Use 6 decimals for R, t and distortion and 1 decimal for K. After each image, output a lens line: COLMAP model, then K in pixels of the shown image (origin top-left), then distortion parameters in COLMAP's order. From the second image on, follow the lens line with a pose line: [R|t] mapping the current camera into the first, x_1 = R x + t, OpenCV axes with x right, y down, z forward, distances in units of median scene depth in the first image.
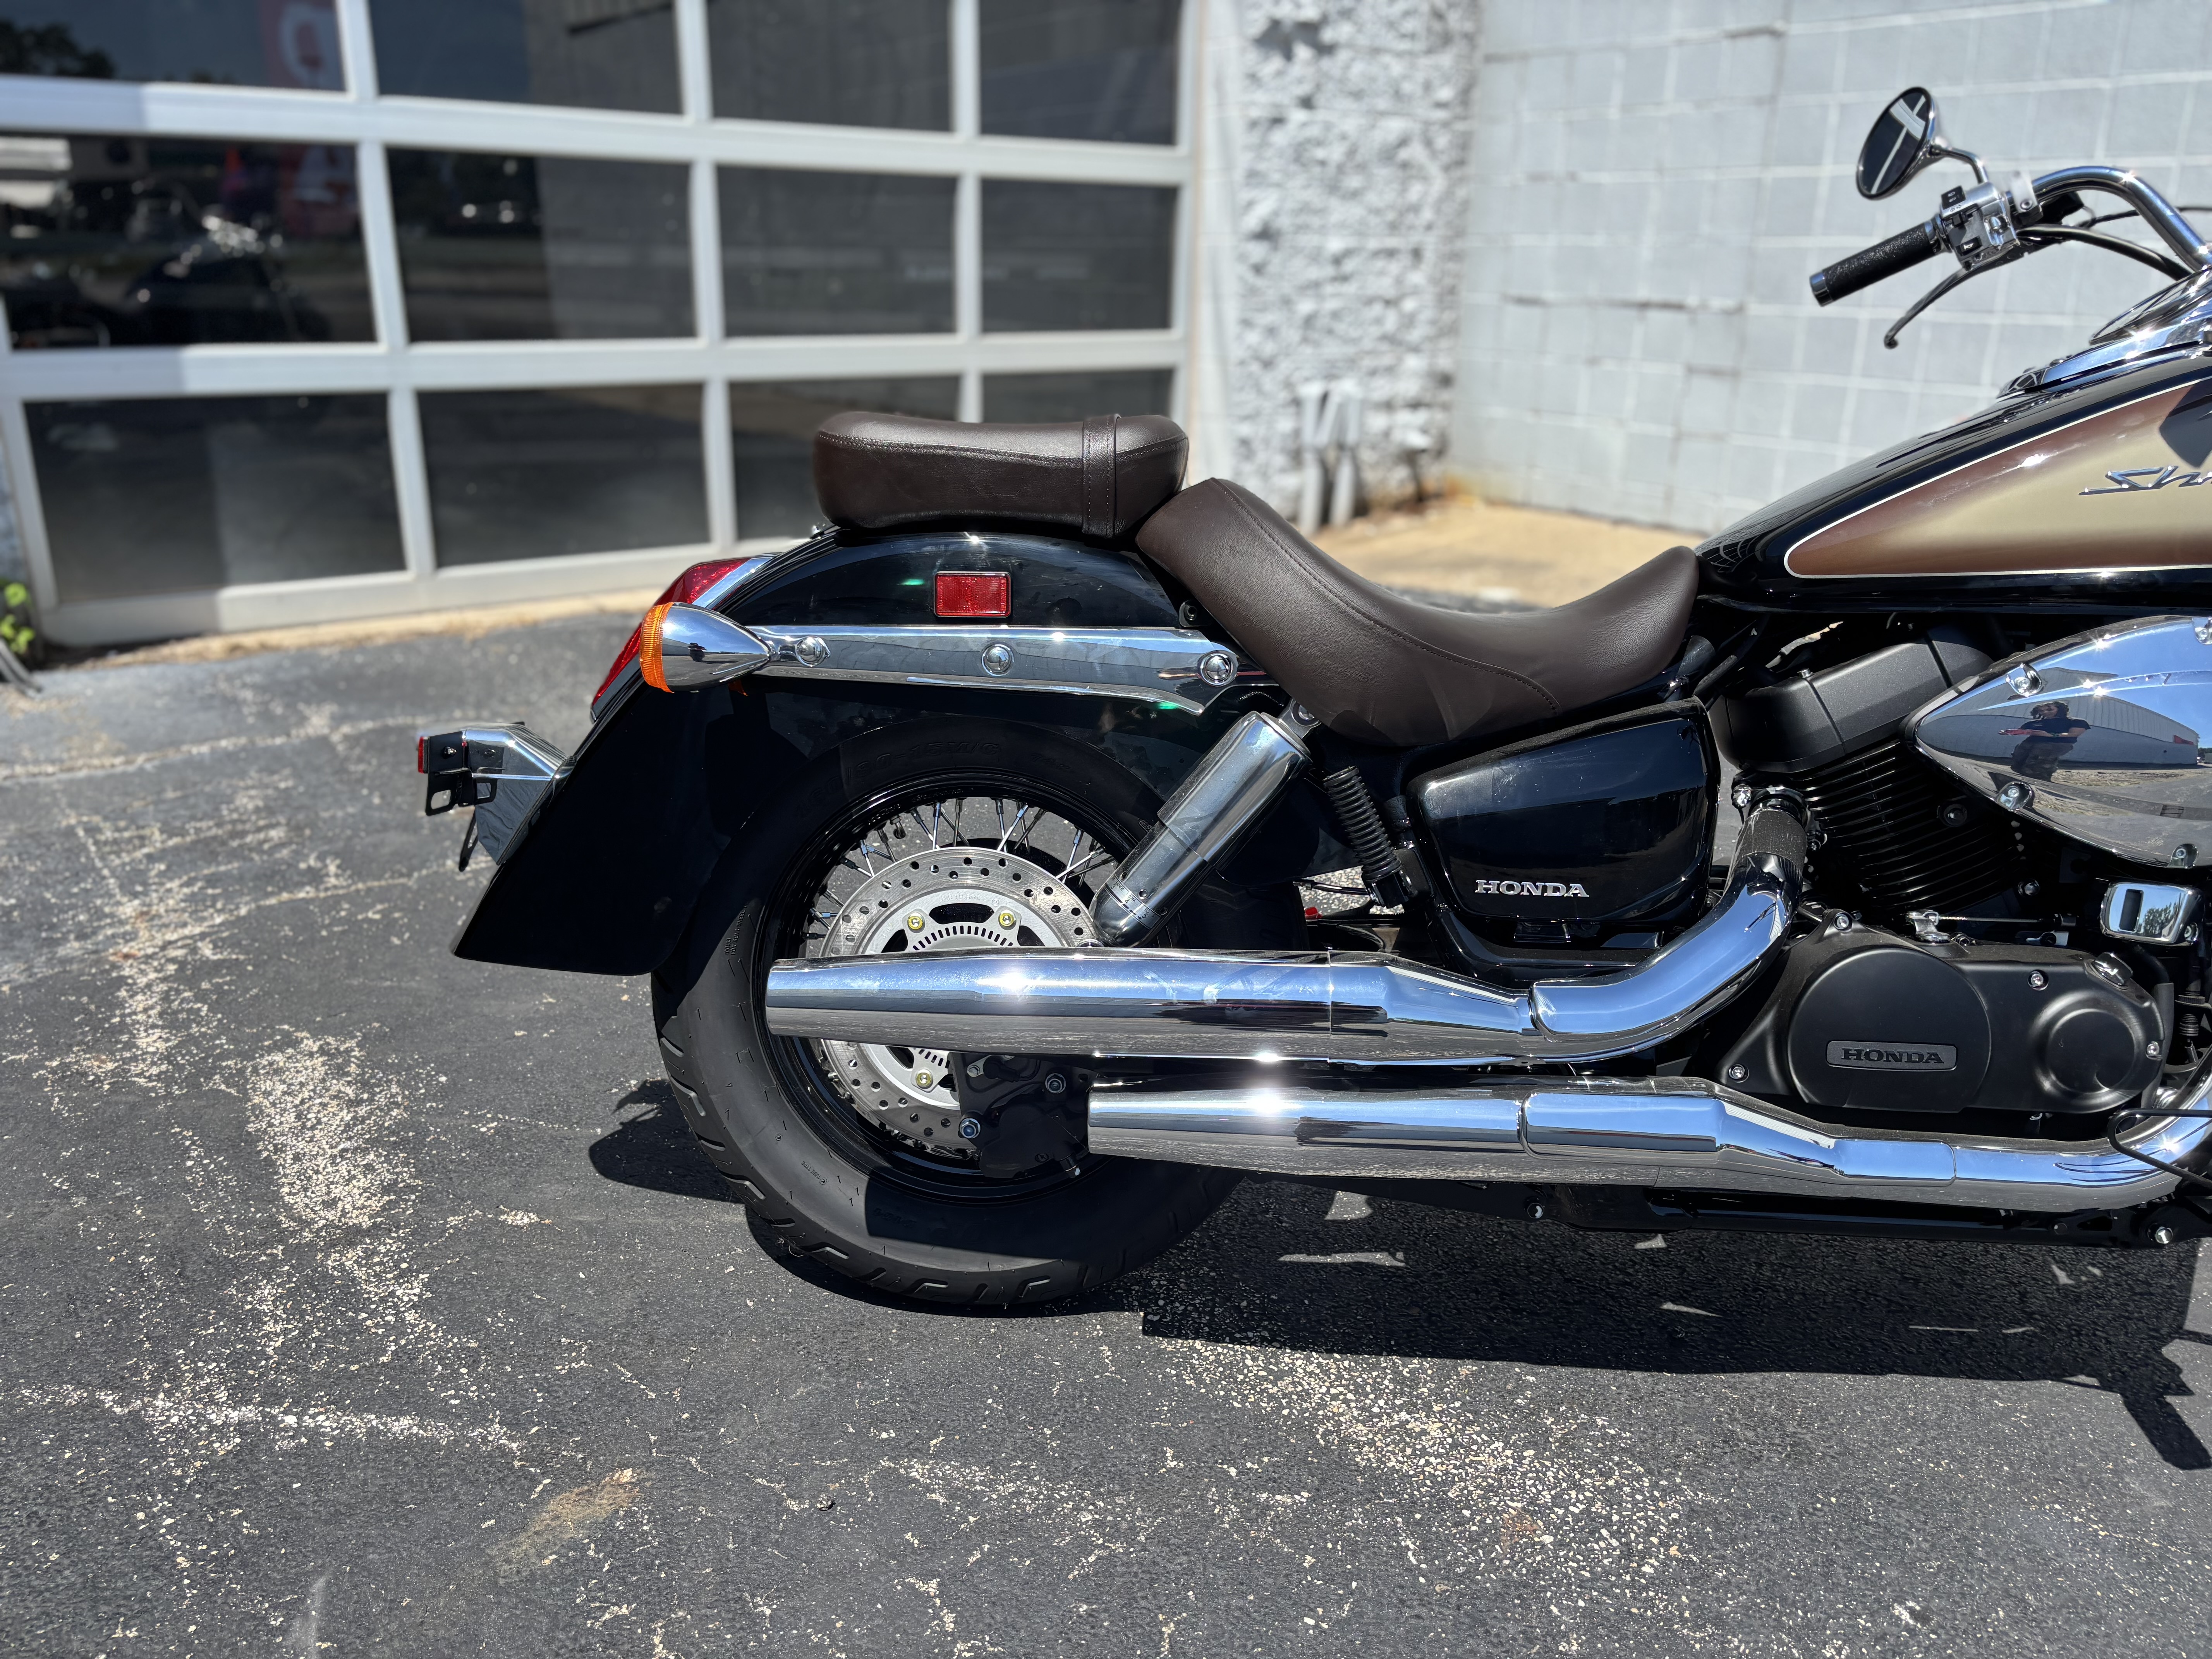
lens RADIAL K [[1687.1, 0, 1096.8], [0, 1687.1, 837.7], [0, 0, 1]] dist [0.041102, -0.049519]
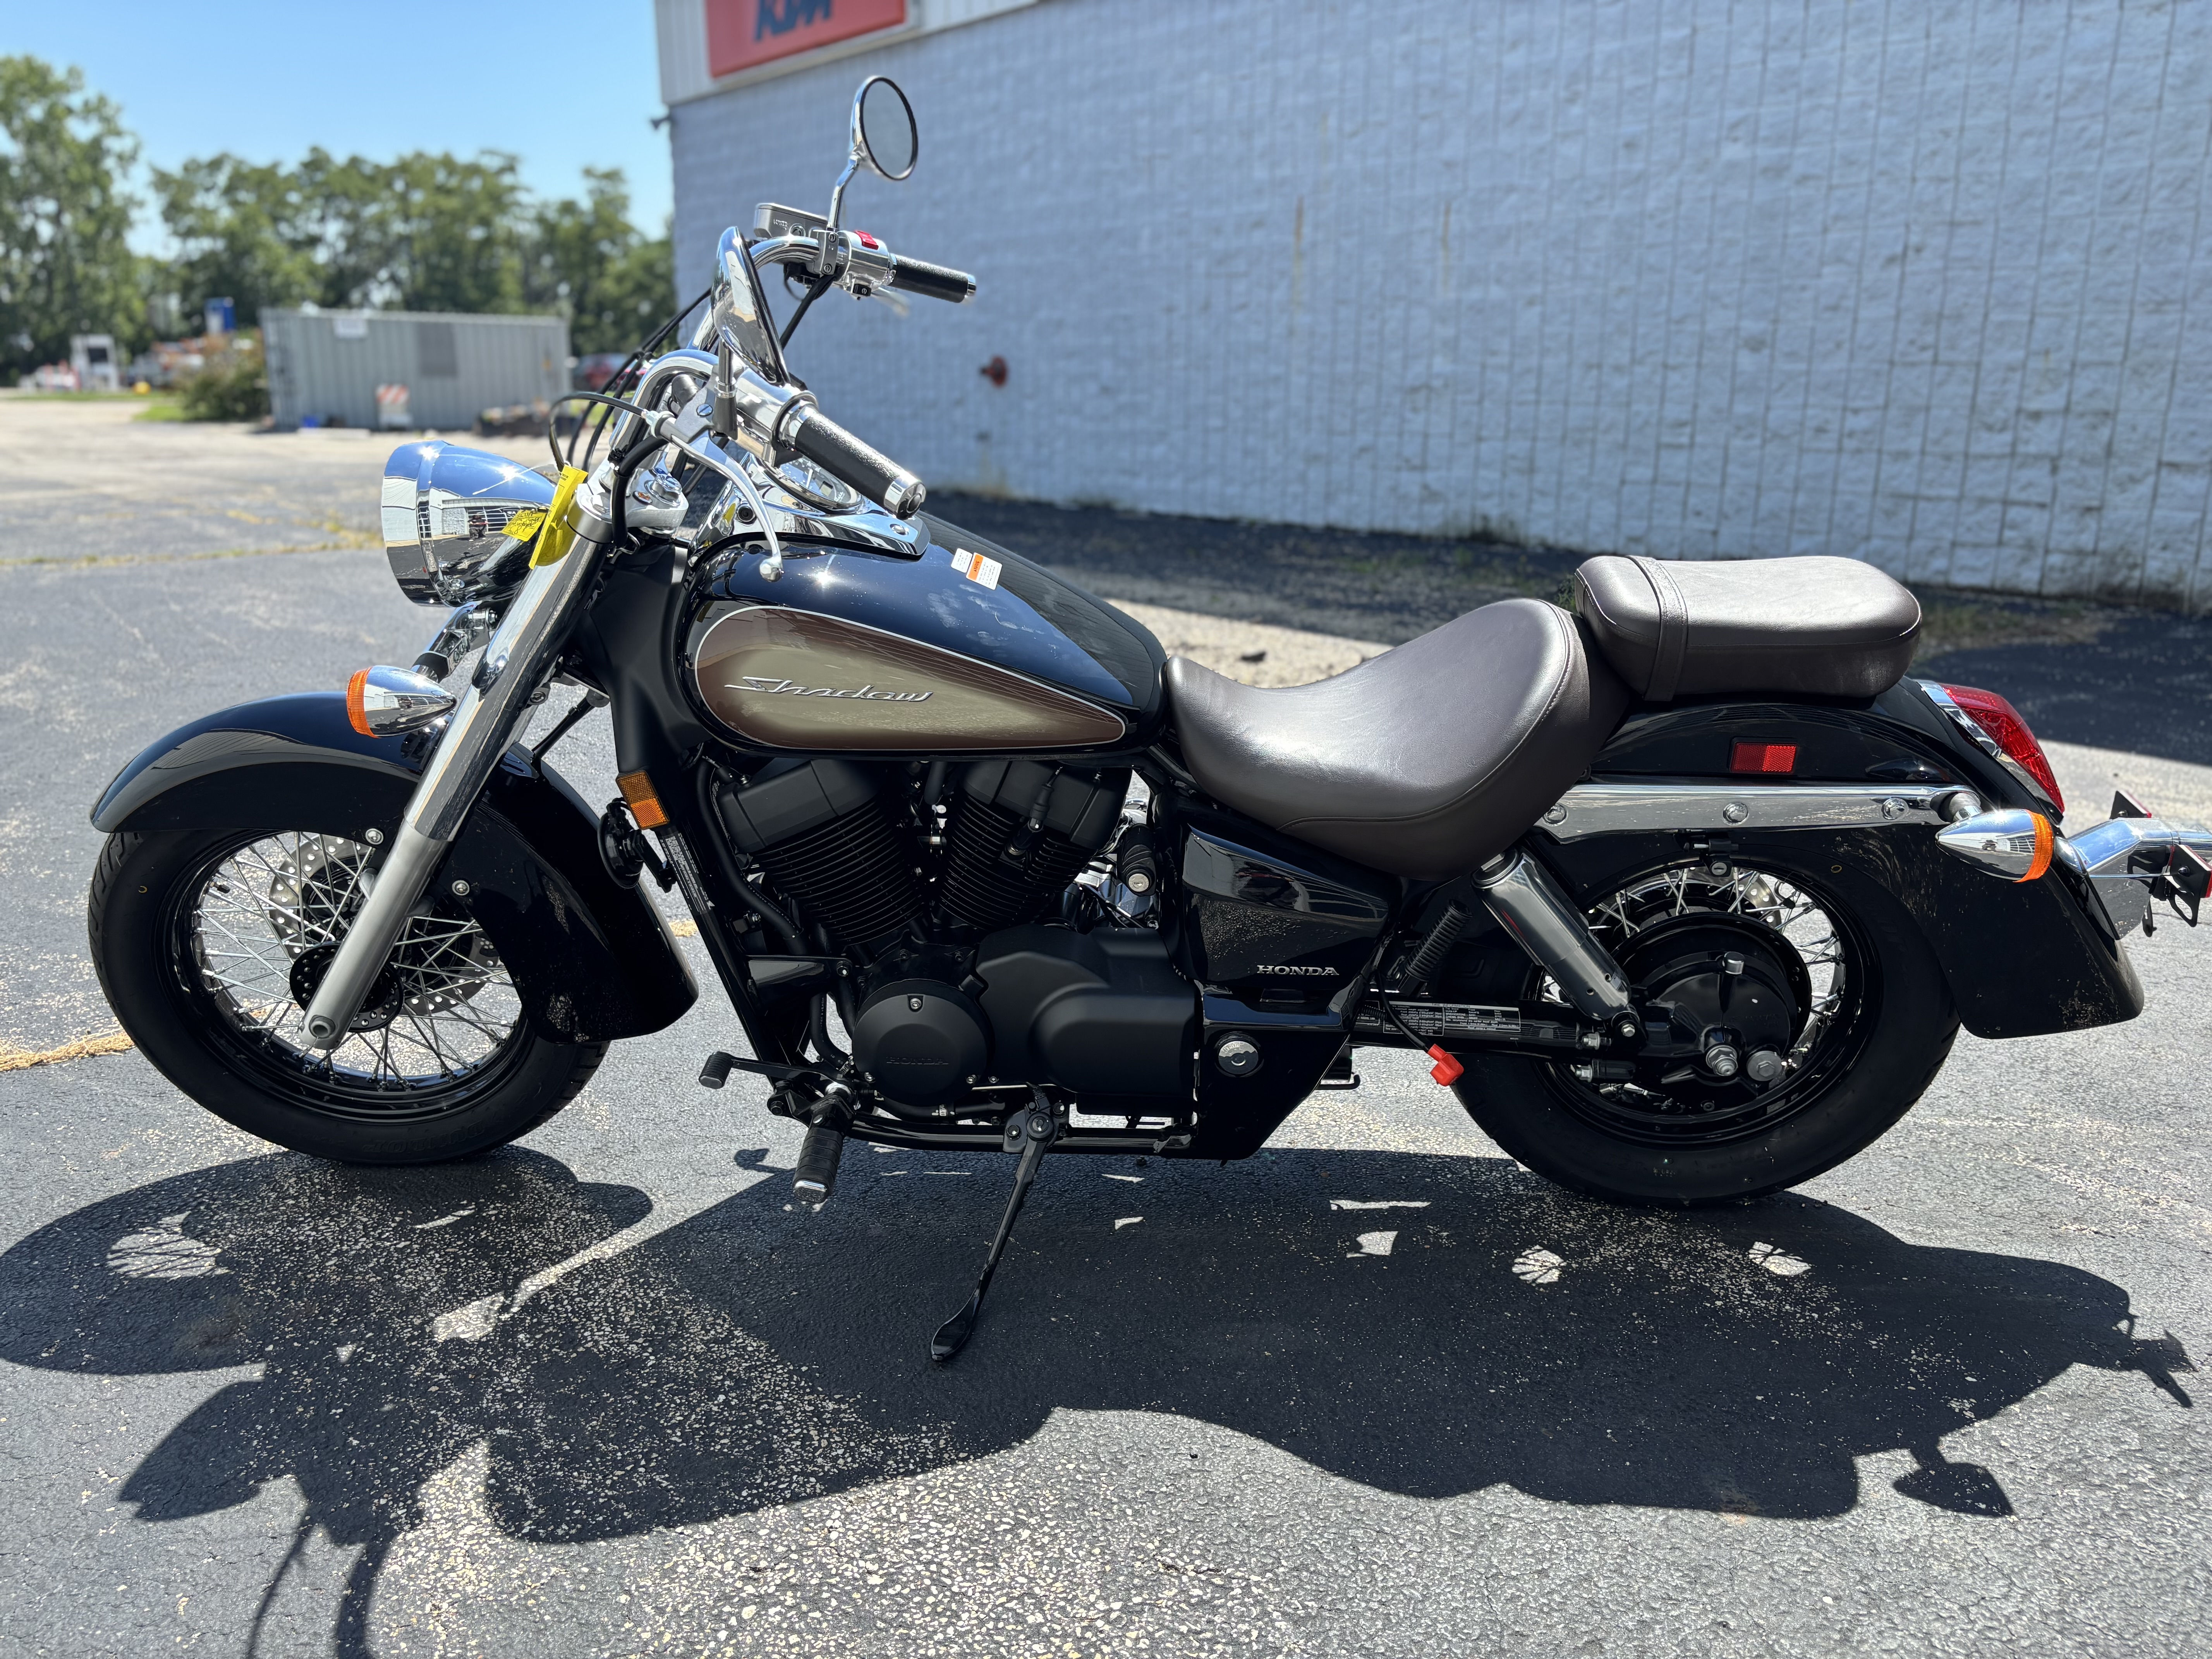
lens RADIAL K [[1687.1, 0, 1094.6], [0, 1687.1, 812.0], [0, 0, 1]] dist [0.041102, -0.049519]
pose [[-0.999822, 0.000153, -0.018885, 0.381544], [-0.010406, 0.830021, 0.557635, -0.694884], [0.015760, 0.557732, -0.829871, 1.882423]]
